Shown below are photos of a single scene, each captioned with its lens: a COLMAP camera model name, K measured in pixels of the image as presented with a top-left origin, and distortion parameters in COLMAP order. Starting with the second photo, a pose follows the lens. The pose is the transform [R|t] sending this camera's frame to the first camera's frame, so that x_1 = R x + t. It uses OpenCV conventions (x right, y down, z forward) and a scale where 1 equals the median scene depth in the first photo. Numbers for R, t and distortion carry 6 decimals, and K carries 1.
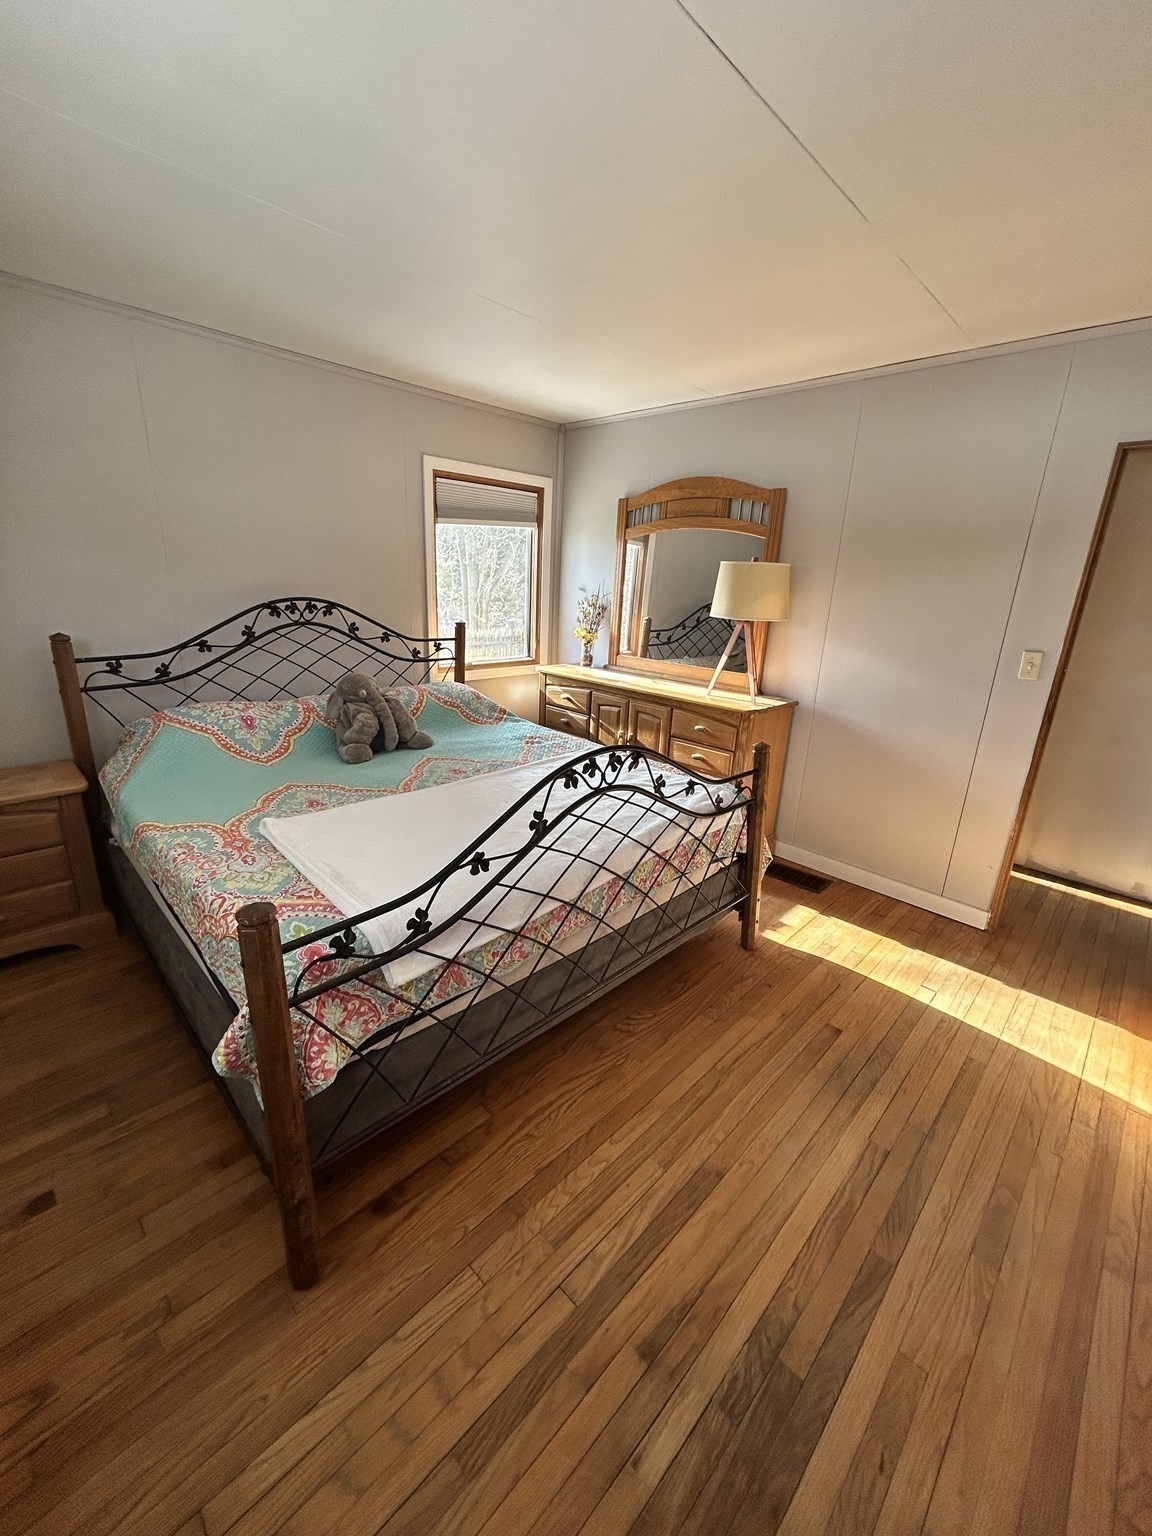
lens RADIAL K [[619.1, 0, 574.2], [0, 619.1, 768.7], [0, 0, 1]] dist [-0.002202, 0.000991]
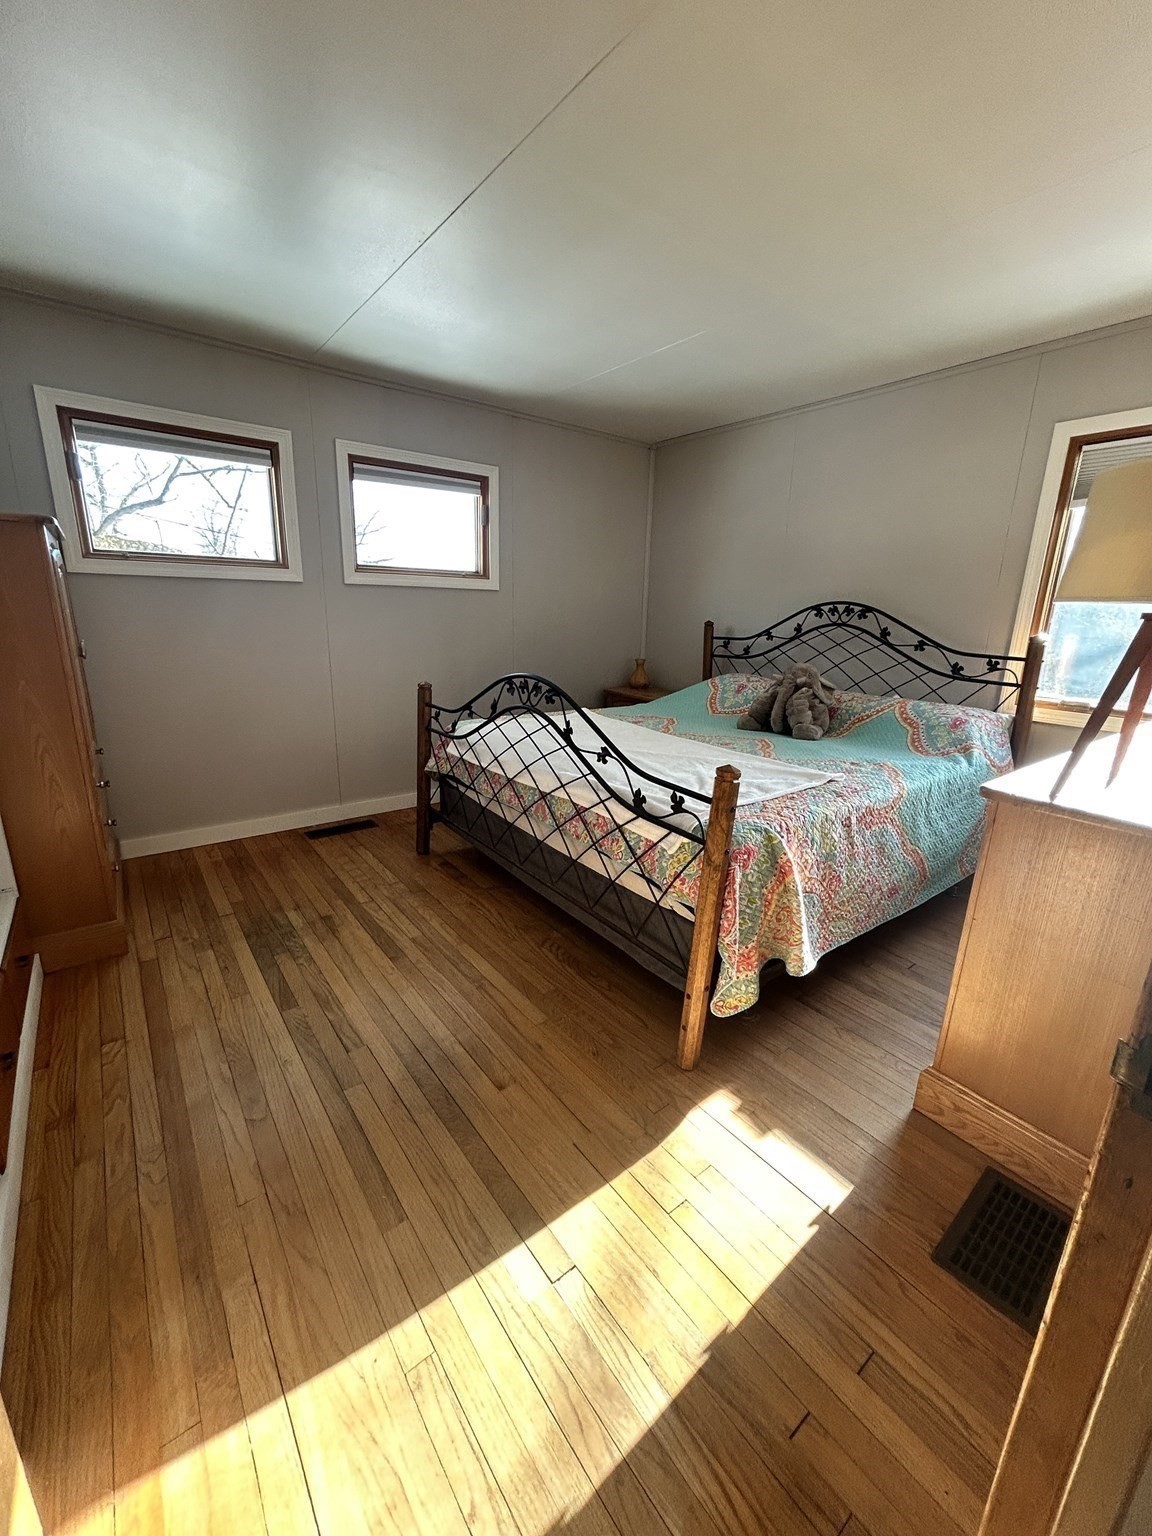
lens RADIAL K [[619.1, 0, 574.9], [0, 619.1, 765.0], [0, 0, 1]] dist [-0.002202, 0.000991]
pose [[-0.146363, 0.209128, -0.966873, 0.889676], [-0.325075, 0.912950, 0.246674, -0.140465], [0.934293, 0.350411, -0.065640, 0.816808]]
